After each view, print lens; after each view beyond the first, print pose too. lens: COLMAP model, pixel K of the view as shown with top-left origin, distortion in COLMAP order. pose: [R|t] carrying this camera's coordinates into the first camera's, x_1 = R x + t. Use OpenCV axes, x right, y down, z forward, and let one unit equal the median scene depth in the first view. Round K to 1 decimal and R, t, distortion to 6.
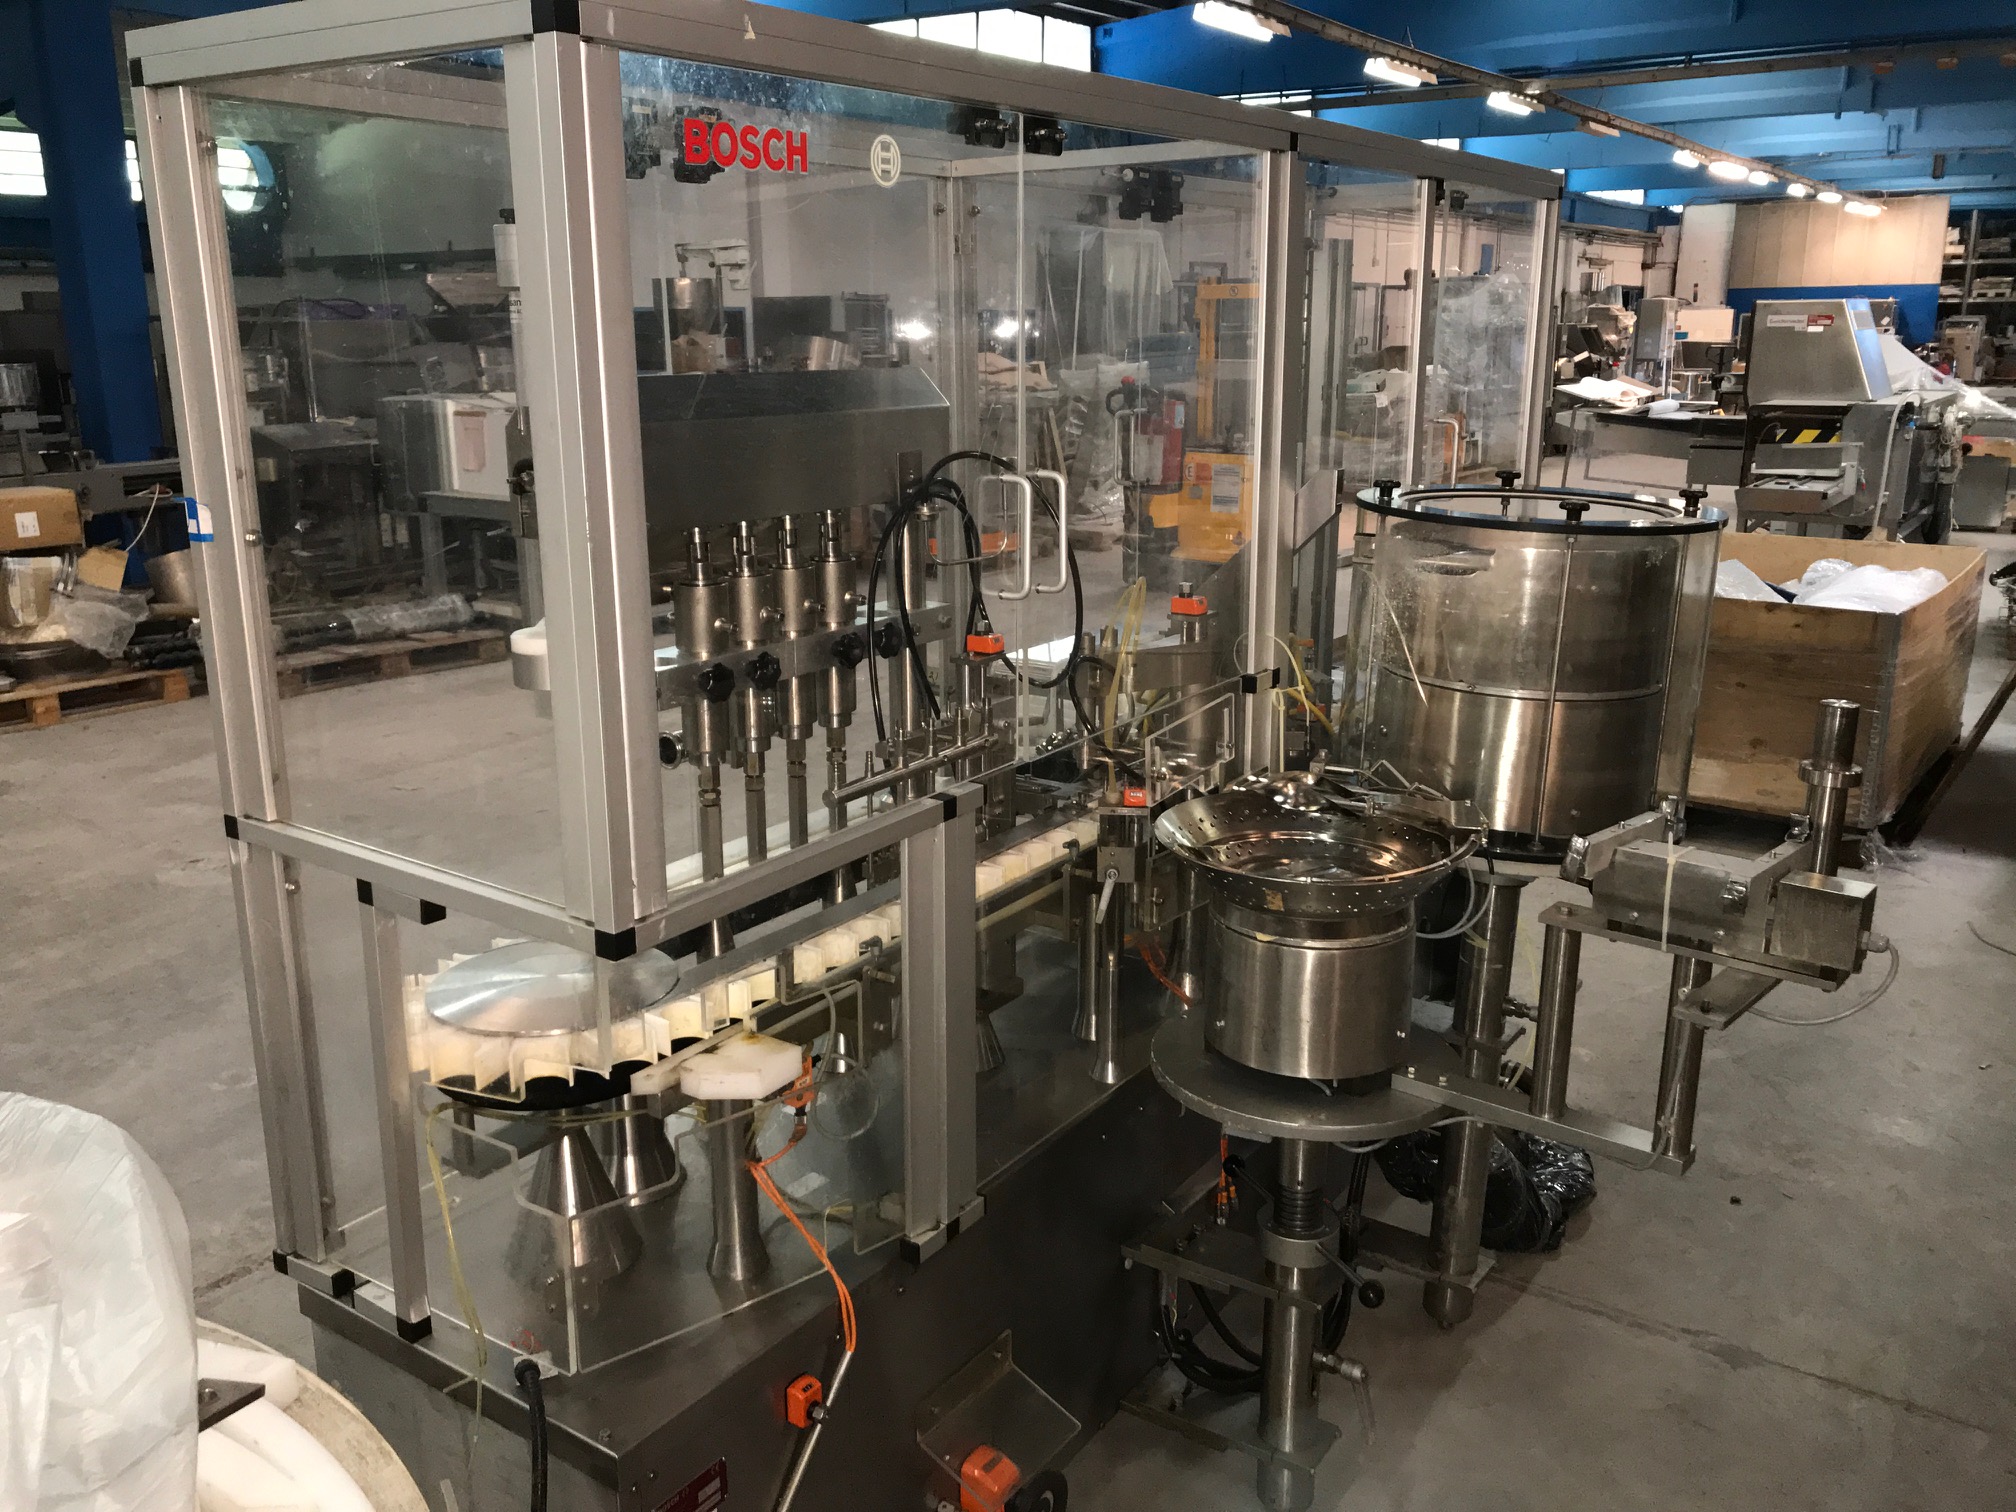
lens RADIAL K [[1695.9, 0, 1008.0], [0, 1695.9, 756.0], [0, 0, 1]] dist [0.012438, -0.001402]
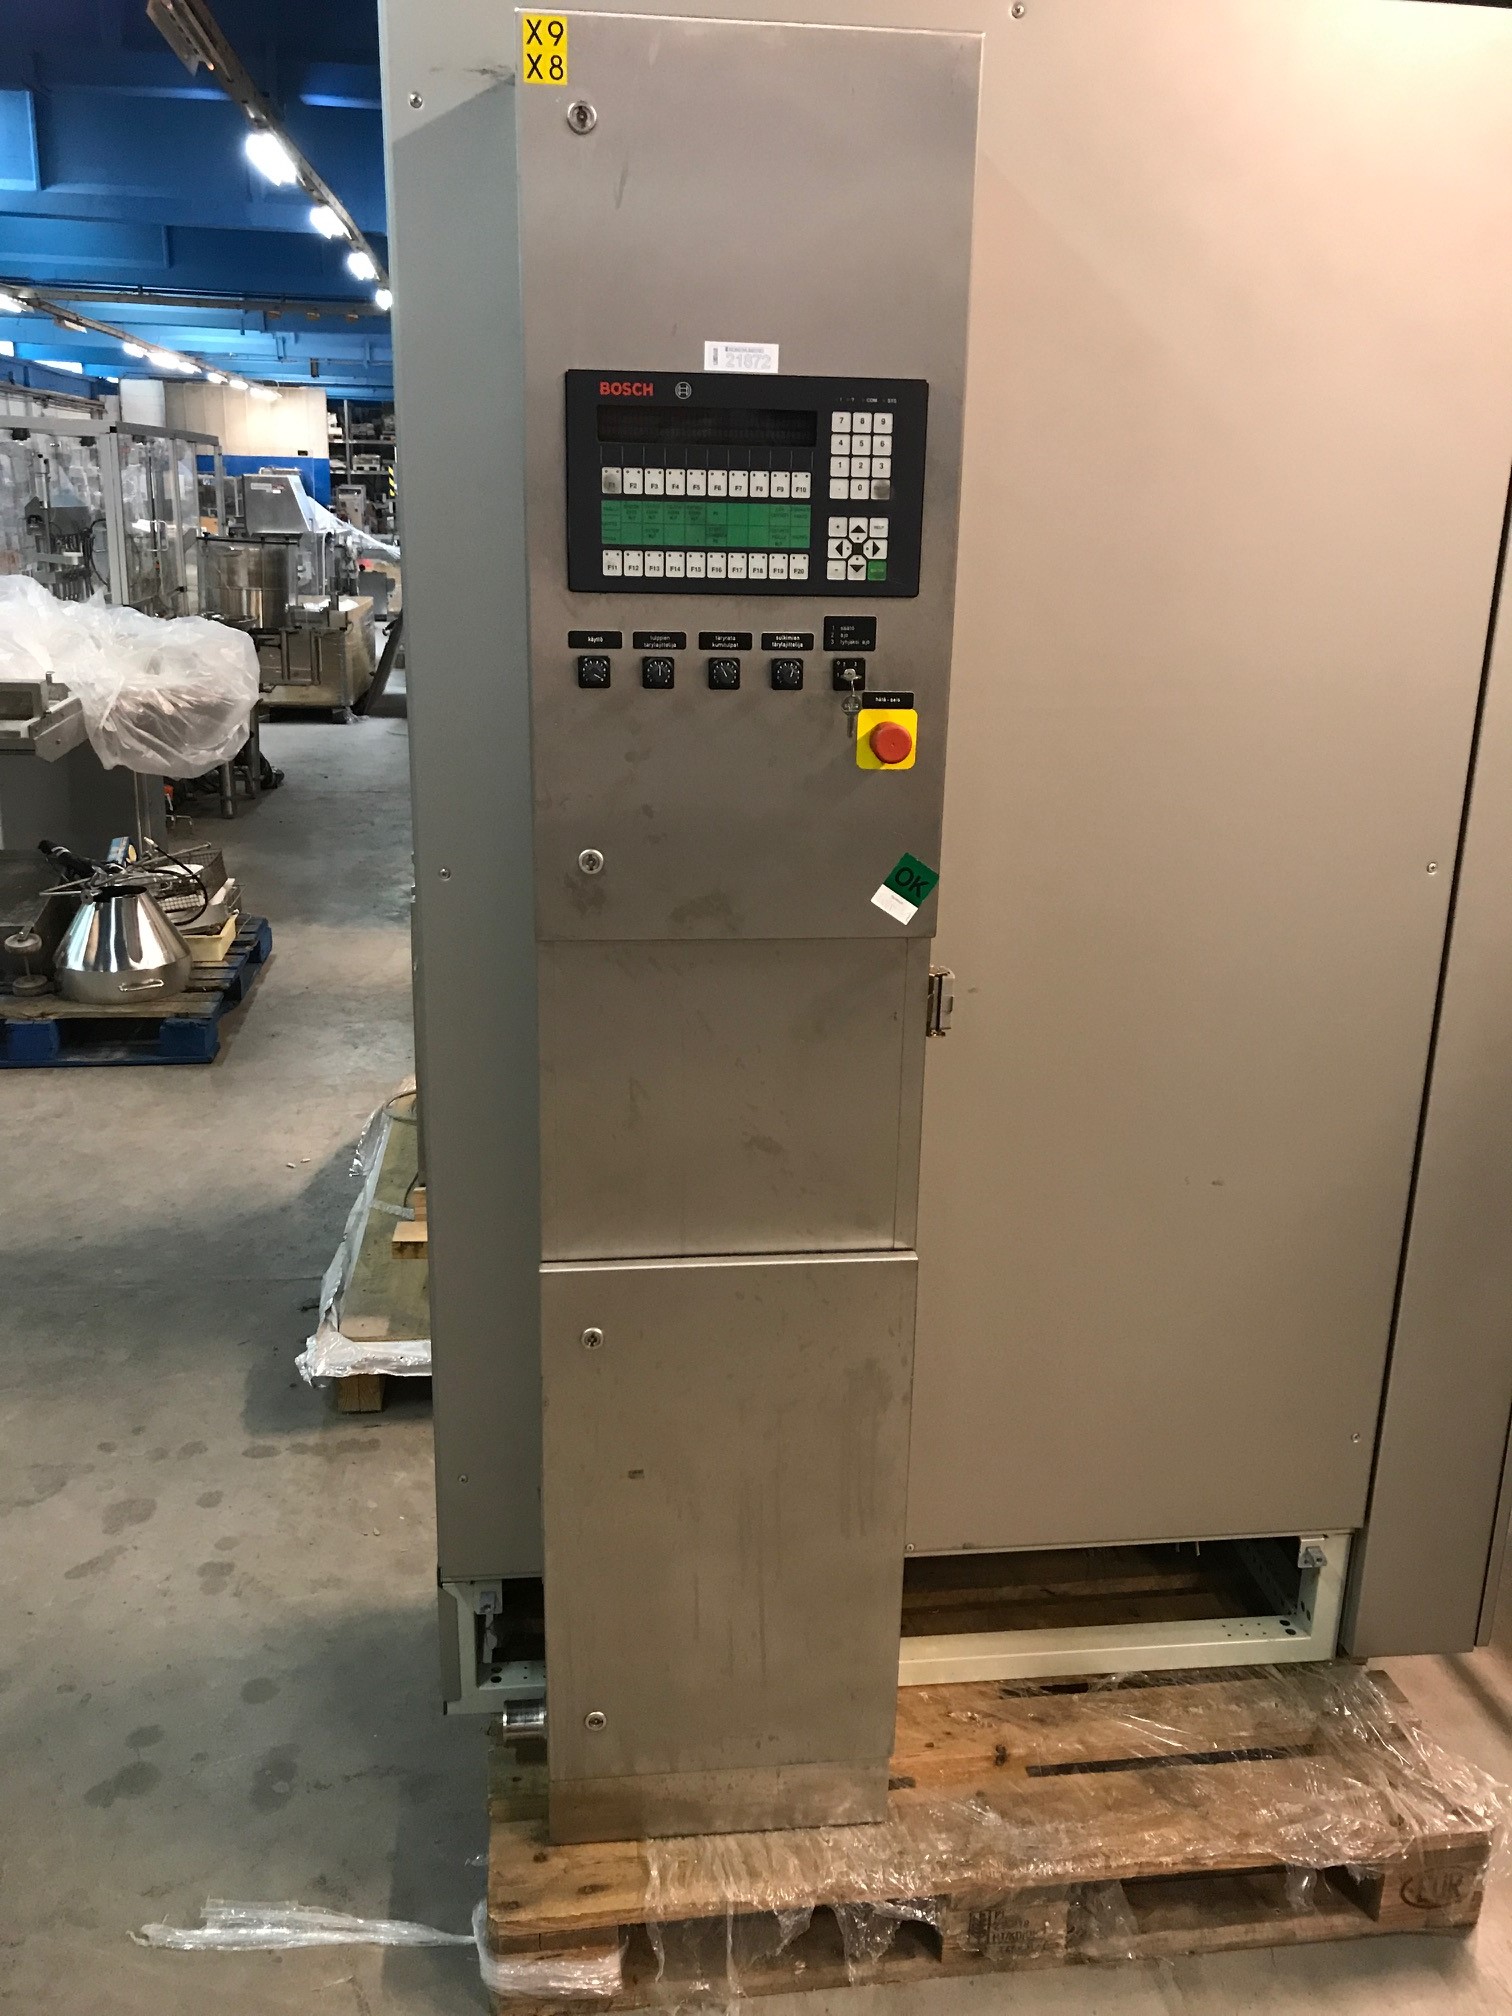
lens RADIAL K [[1695.9, 0, 756.0], [0, 1695.9, 1008.0], [0, 0, 1]] dist [0.012438, -0.001402]
pose [[0.749996, -0.160910, 0.641571, -0.113940], [0.127110, 0.986942, 0.098940, 0.051955], [-0.649114, 0.007346, 0.760656, -0.205208]]
